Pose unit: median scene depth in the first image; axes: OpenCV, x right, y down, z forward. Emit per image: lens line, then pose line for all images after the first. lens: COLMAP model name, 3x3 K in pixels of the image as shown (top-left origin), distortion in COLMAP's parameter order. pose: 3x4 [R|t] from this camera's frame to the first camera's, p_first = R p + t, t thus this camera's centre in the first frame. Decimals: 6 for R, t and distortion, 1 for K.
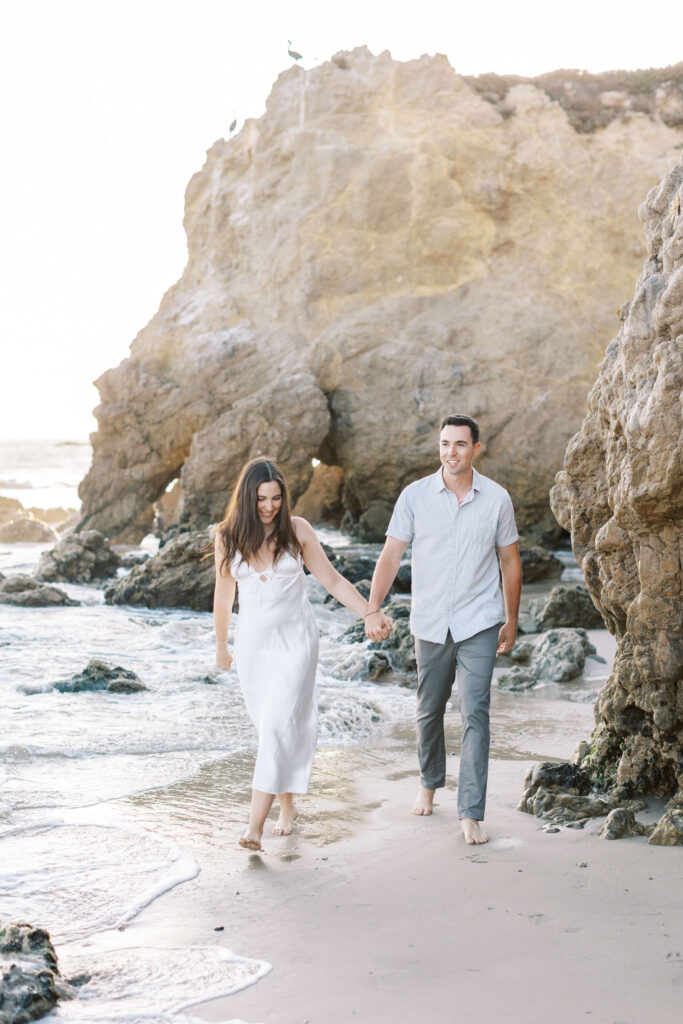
lens RADIAL K [[1544.4, 0, 341.5], [0, 1544.4, 512.0], [0, 0, 1]] dist [0.053136, 0.000042]
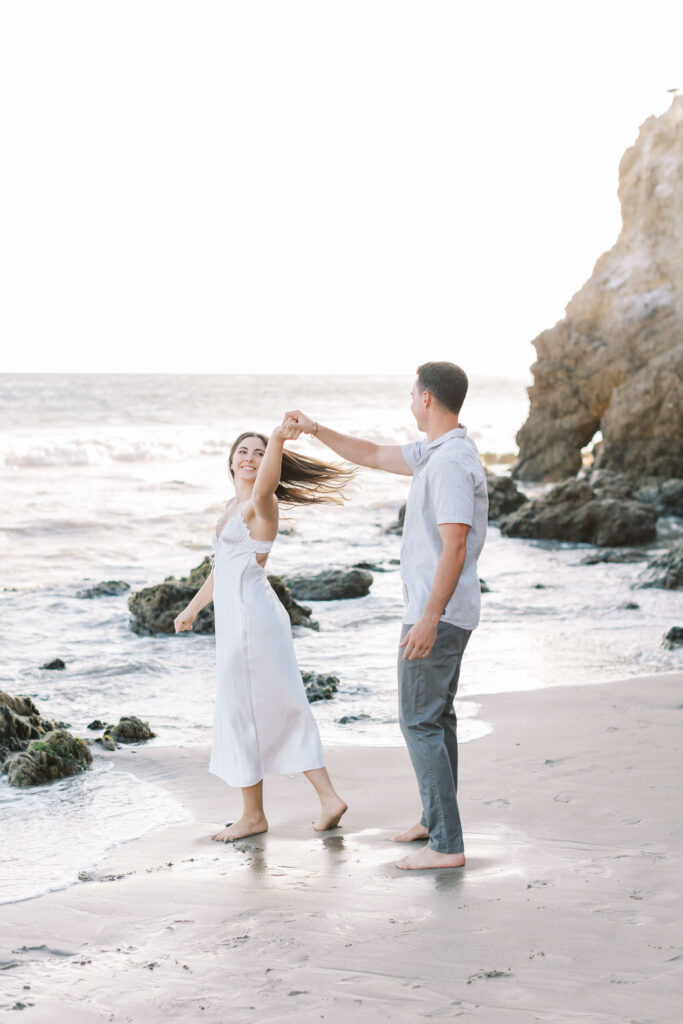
lens RADIAL K [[1642.0, 0, 341.5], [0, 1642.0, 512.0], [0, 0, 1]] dist [-0.004657, -0.077232]
pose [[0.949889, 0.022620, -0.311769, 0.087871], [-0.011558, 0.999238, 0.037281, -0.003500], [0.312375, -0.031810, 0.949426, -0.184028]]
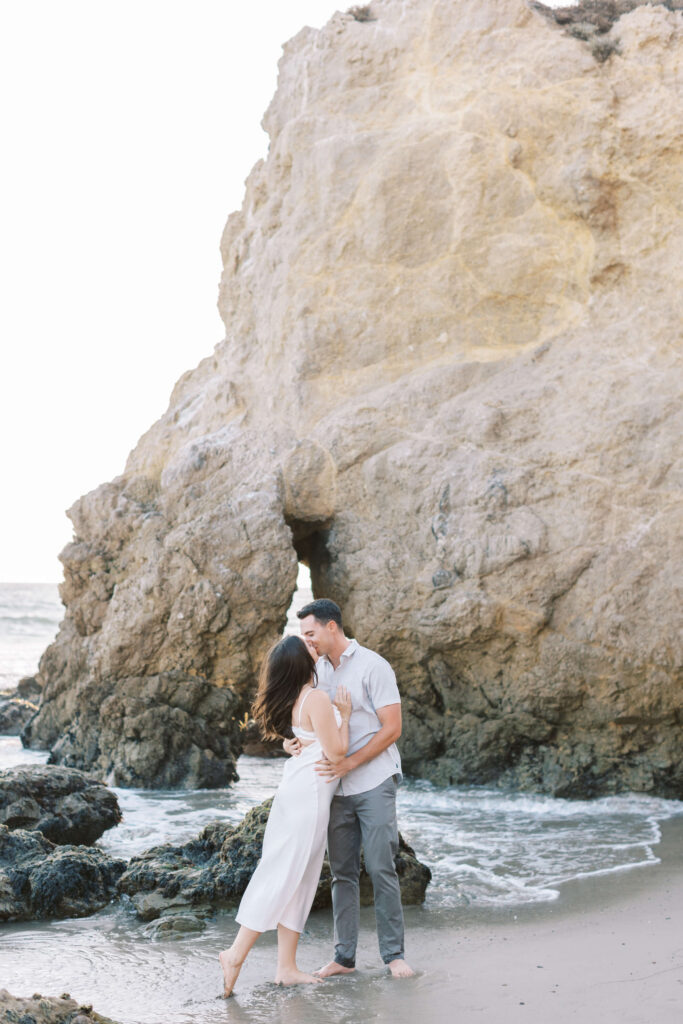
lens RADIAL K [[1501.8, 0, 341.5], [0, 1501.8, 512.0], [0, 0, 1]] dist [0.022454, 0.064013]
pose [[0.923131, -0.011520, -0.384314, 0.233117], [-0.026712, 0.995214, -0.093995, -0.024359], [0.383558, 0.097035, 0.918405, 0.447116]]
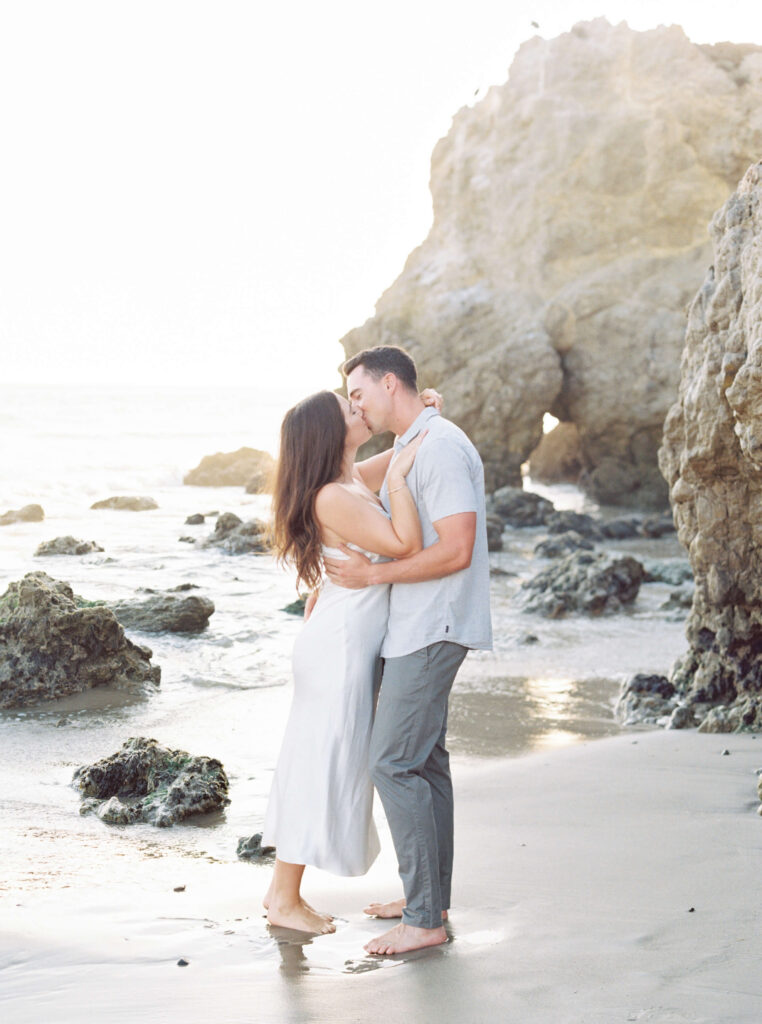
lens RADIAL K [[1619.3, 0, 381.0], [0, 1619.3, 512.0], [0, 0, 1]] dist [-0.099011, -0.182974]
pose [[0.989030, 0.020664, -0.146261, 0.031698], [-0.016602, 0.999443, 0.028941, 0.000156], [0.146777, -0.026195, 0.988823, -0.080413]]
